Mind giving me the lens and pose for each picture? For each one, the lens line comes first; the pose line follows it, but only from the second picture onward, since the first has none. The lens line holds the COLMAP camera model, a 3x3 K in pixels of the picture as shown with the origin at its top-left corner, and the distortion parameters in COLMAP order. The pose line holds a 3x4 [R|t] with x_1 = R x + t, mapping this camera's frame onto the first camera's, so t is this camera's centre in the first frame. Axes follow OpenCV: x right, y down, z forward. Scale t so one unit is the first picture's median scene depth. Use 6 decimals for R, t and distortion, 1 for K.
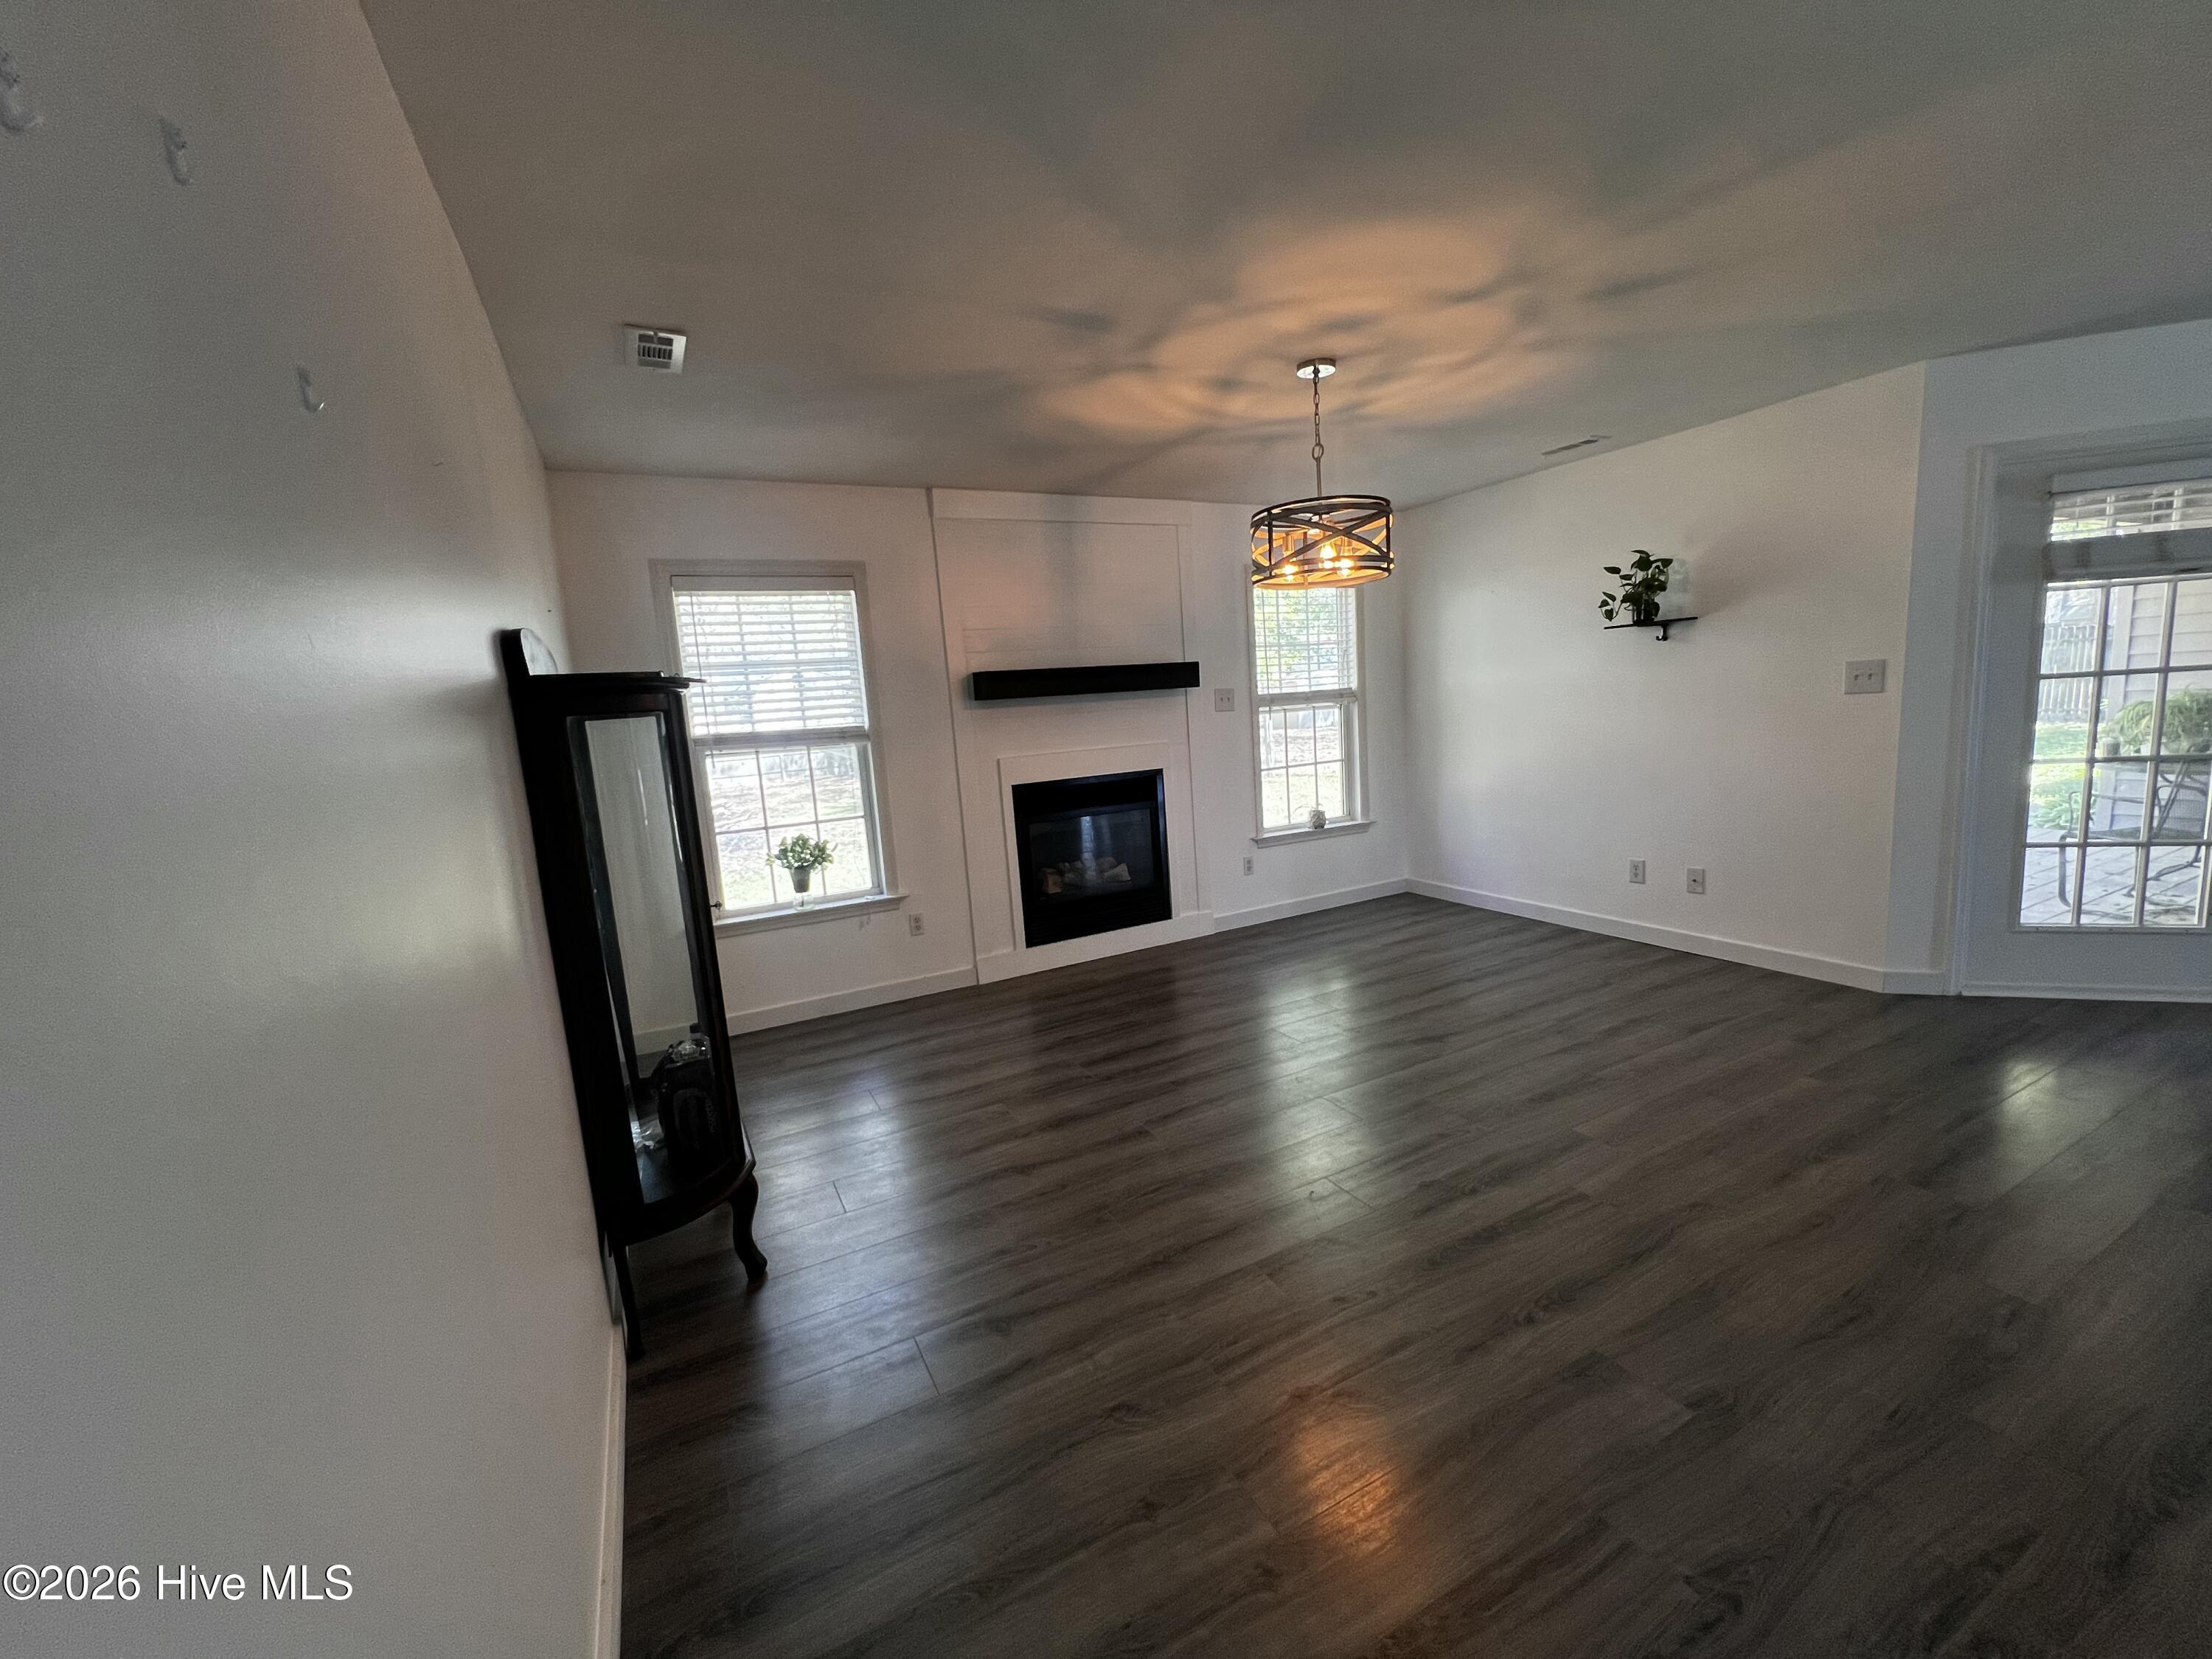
lens RADIAL K [[894.8, 0, 1109.2], [0, 894.8, 829.8], [0, 0, 1]] dist [-0.002377, 0.000638]
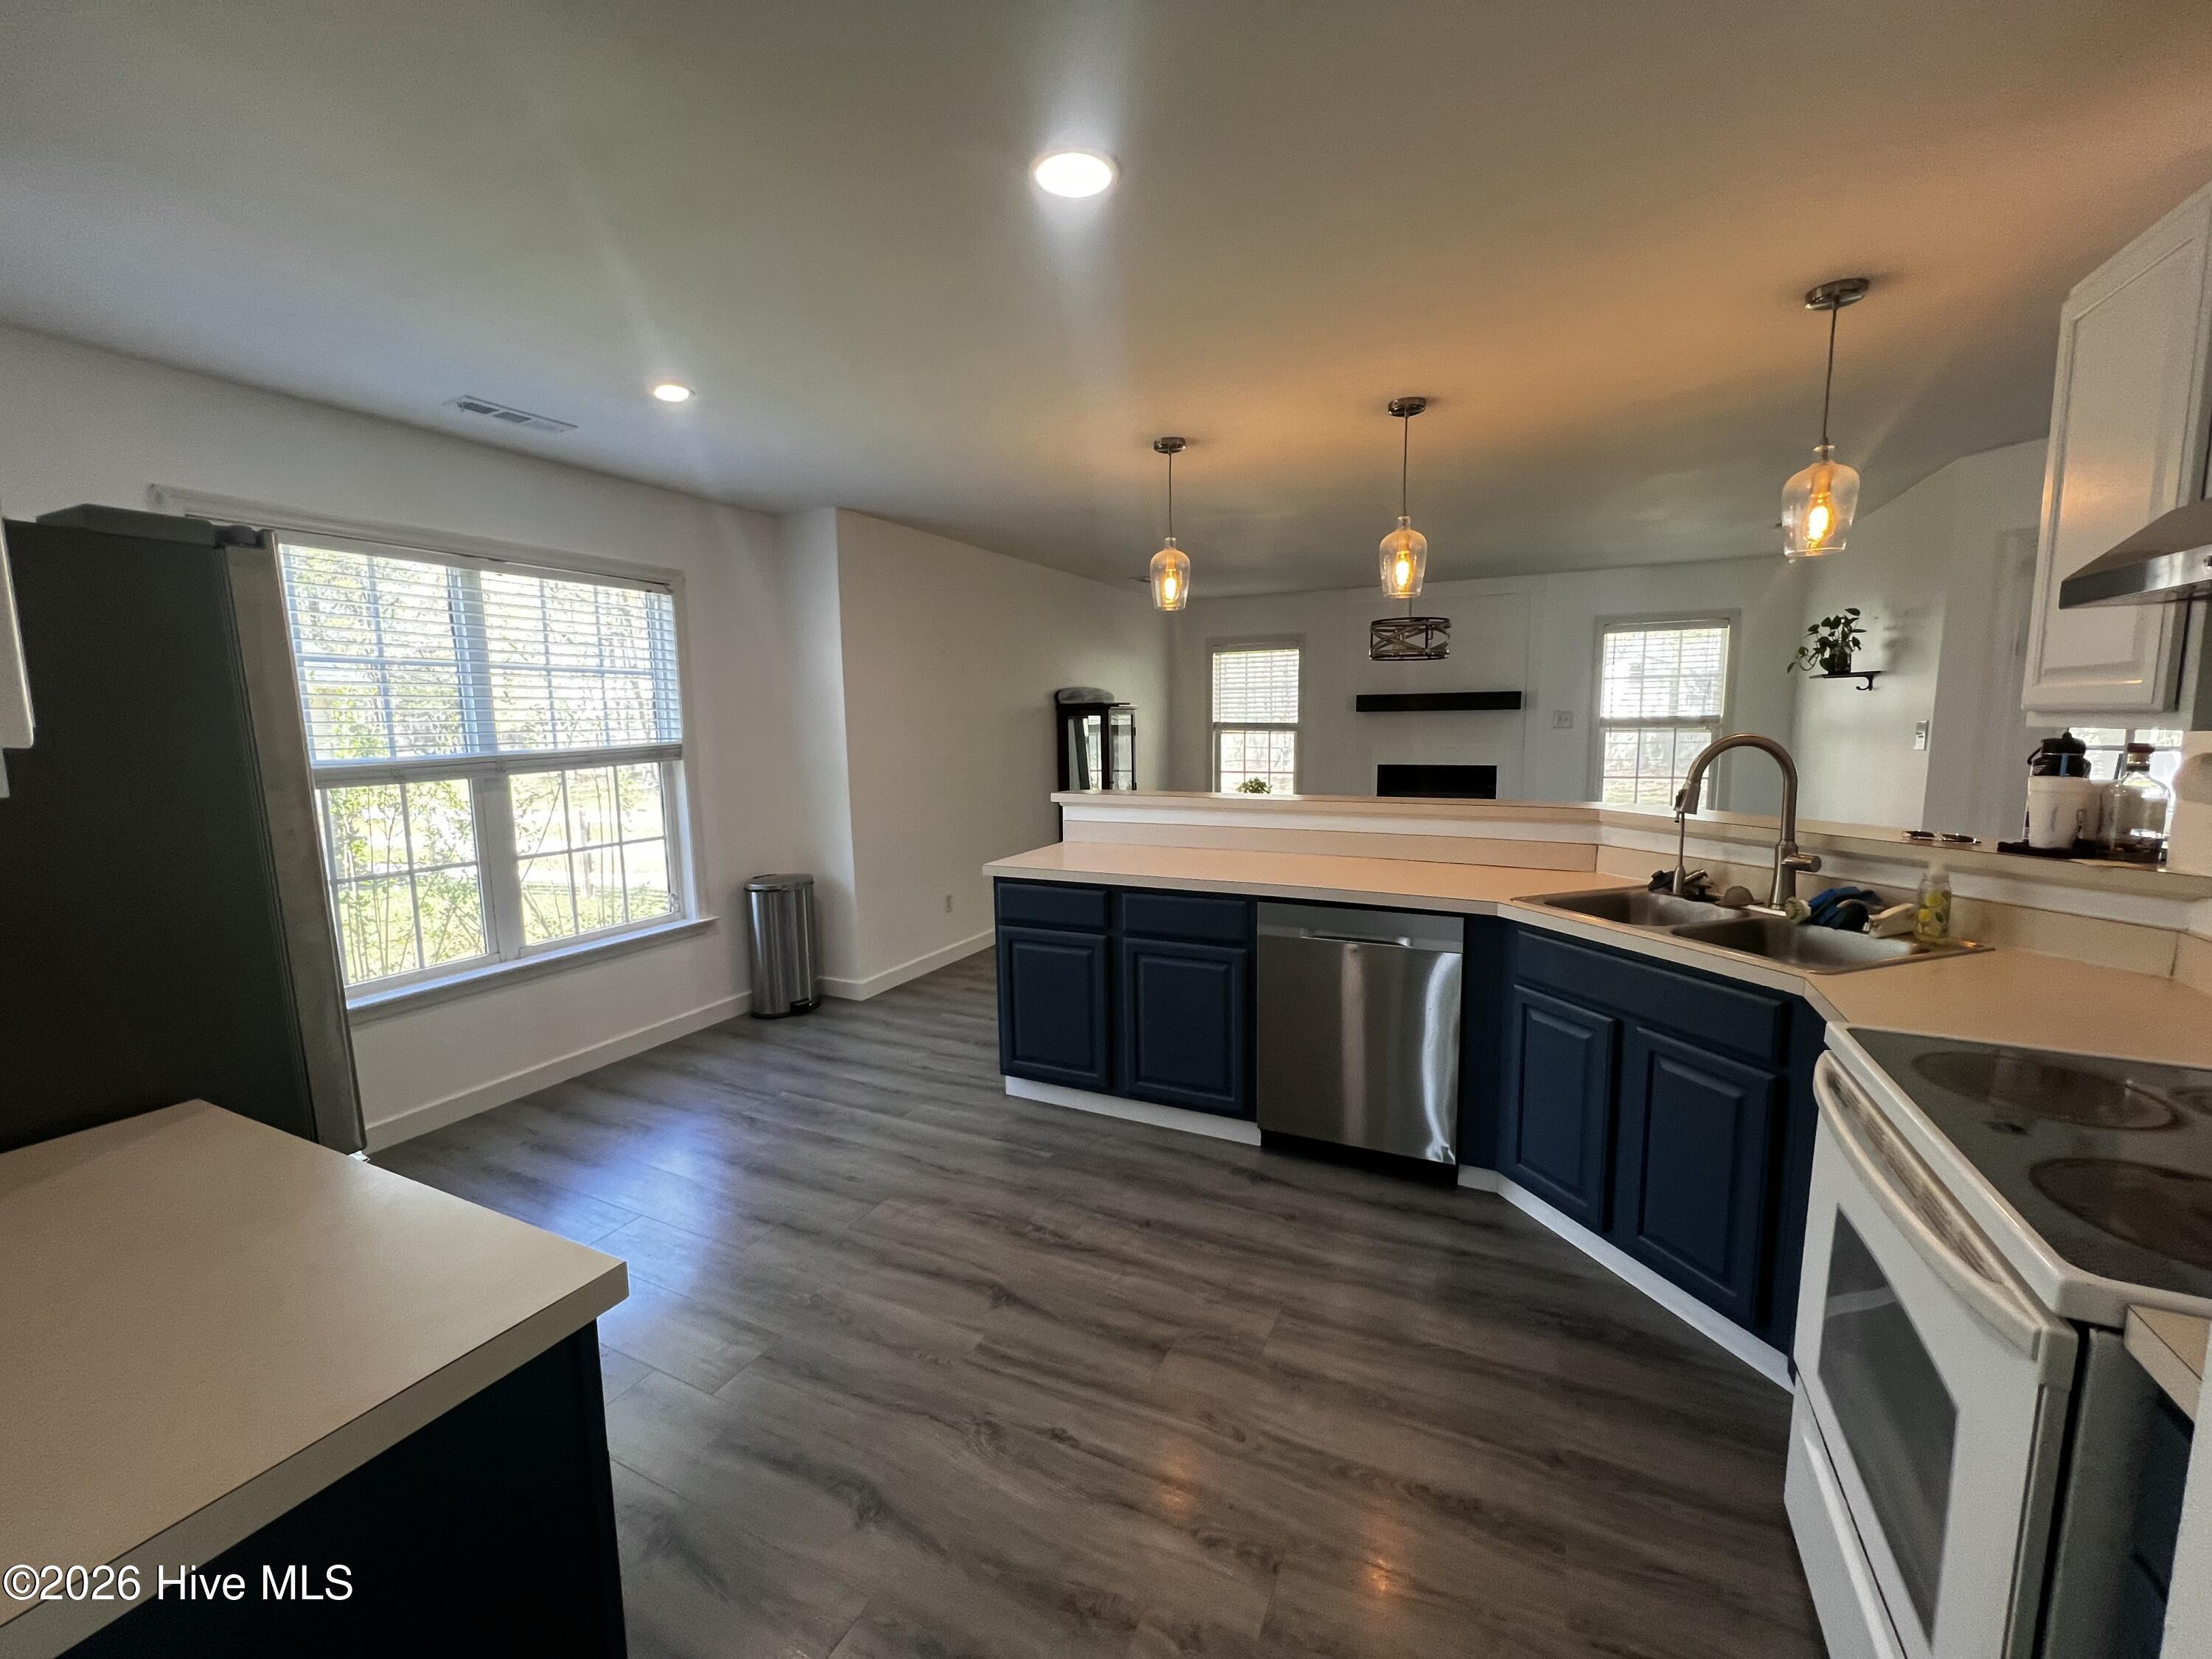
lens RADIAL K [[894.8, 0, 1112.2], [0, 894.8, 839.7], [0, 0, 1]] dist [-0.002377, 0.000638]
pose [[0.601988, 0.164165, -0.781447, 0.944291], [-0.141030, 0.985112, 0.098308, -0.006108], [0.785952, 0.051027, 0.616178, -0.402820]]
